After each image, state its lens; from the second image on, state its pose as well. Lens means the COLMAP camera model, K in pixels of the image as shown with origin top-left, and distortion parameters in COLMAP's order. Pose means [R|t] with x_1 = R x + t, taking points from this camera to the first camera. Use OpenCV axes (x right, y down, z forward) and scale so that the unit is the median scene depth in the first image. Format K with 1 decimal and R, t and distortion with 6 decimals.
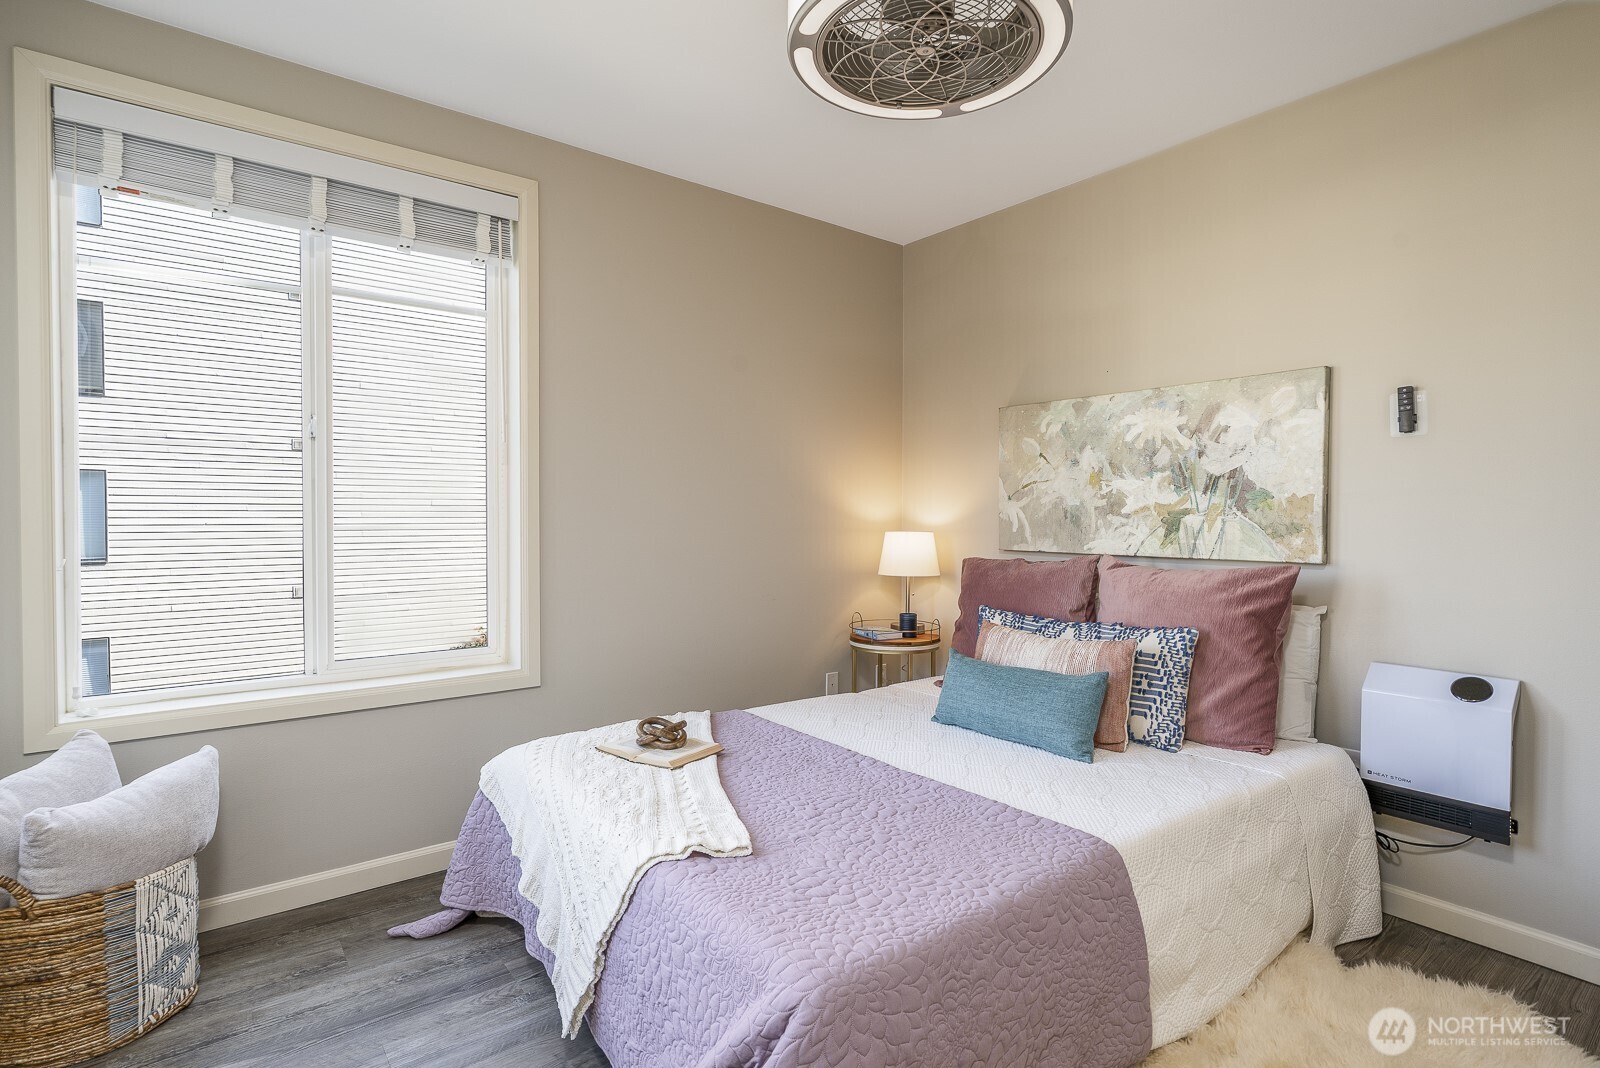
lens RADIAL K [[786.4, 0, 800.0], [0, 786.4, 534.0], [0, 0, 1]] dist [0.000399, 0.000072]
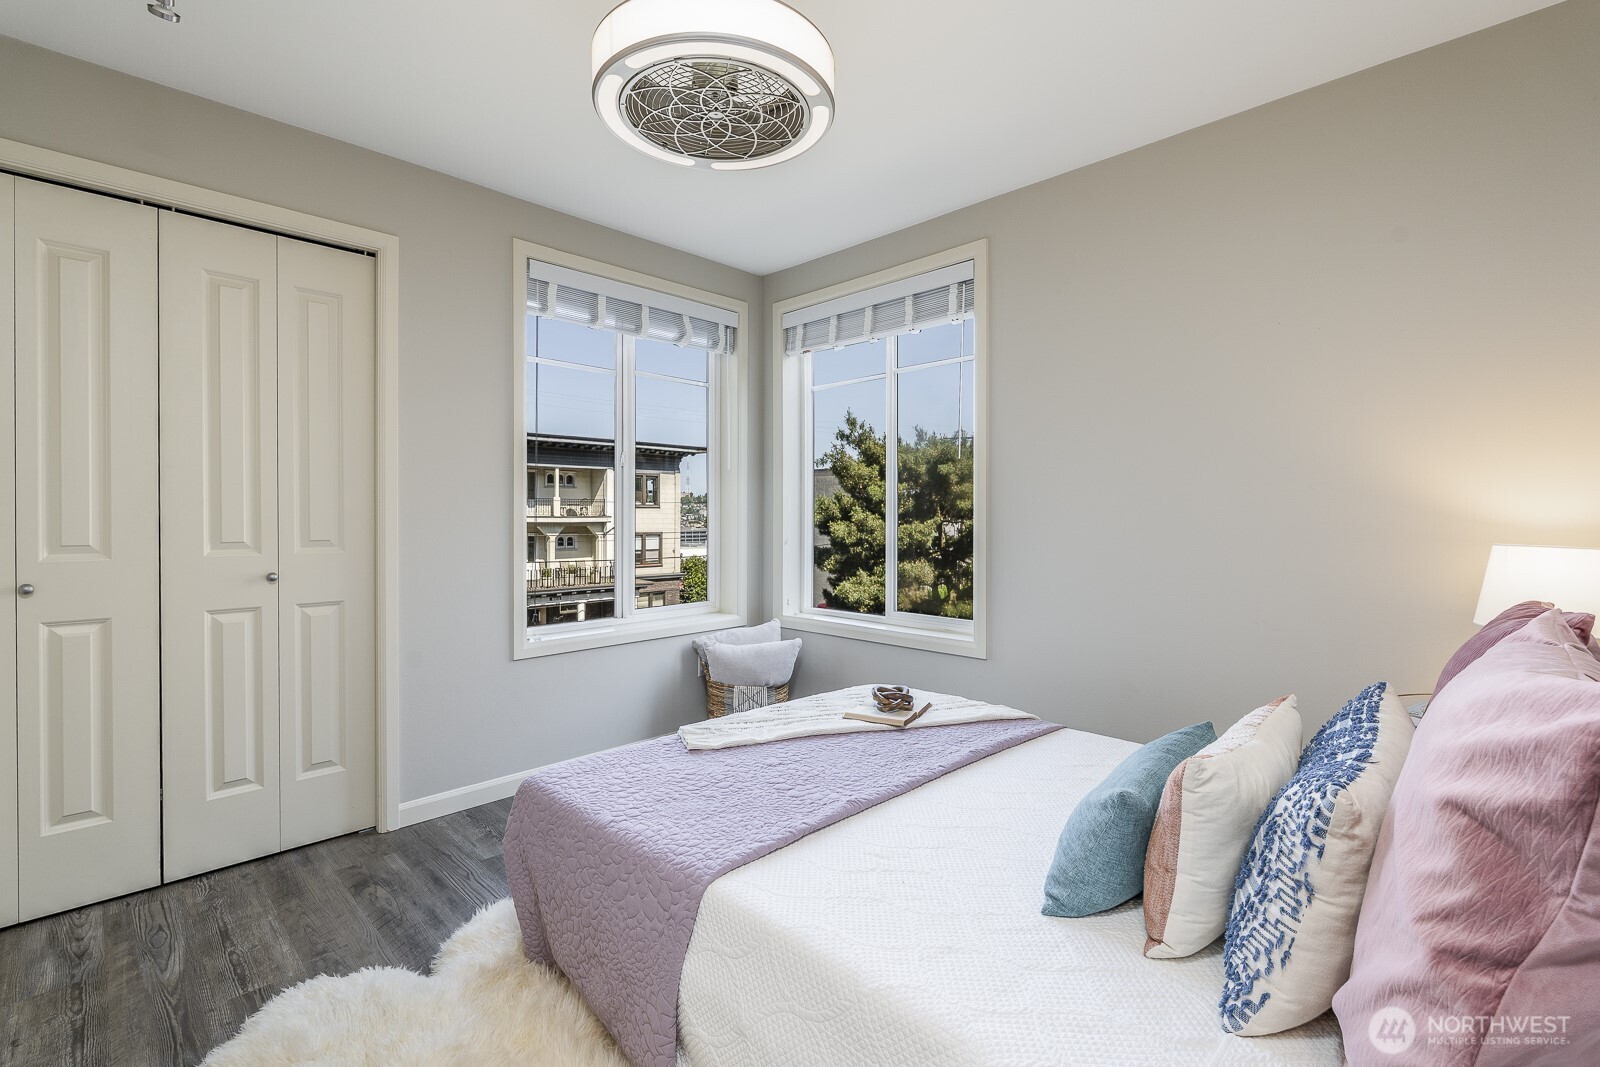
lens RADIAL K [[712.1, 0, 800.0], [0, 712.1, 533.5], [0, 0, 1]] dist [0.000418, -0.000199]
pose [[0.137445, 0.023759, -0.990224, 0.896090], [-0.020149, 0.999572, 0.021186, -0.018399], [0.990304, 0.017040, 0.137865, 0.724734]]
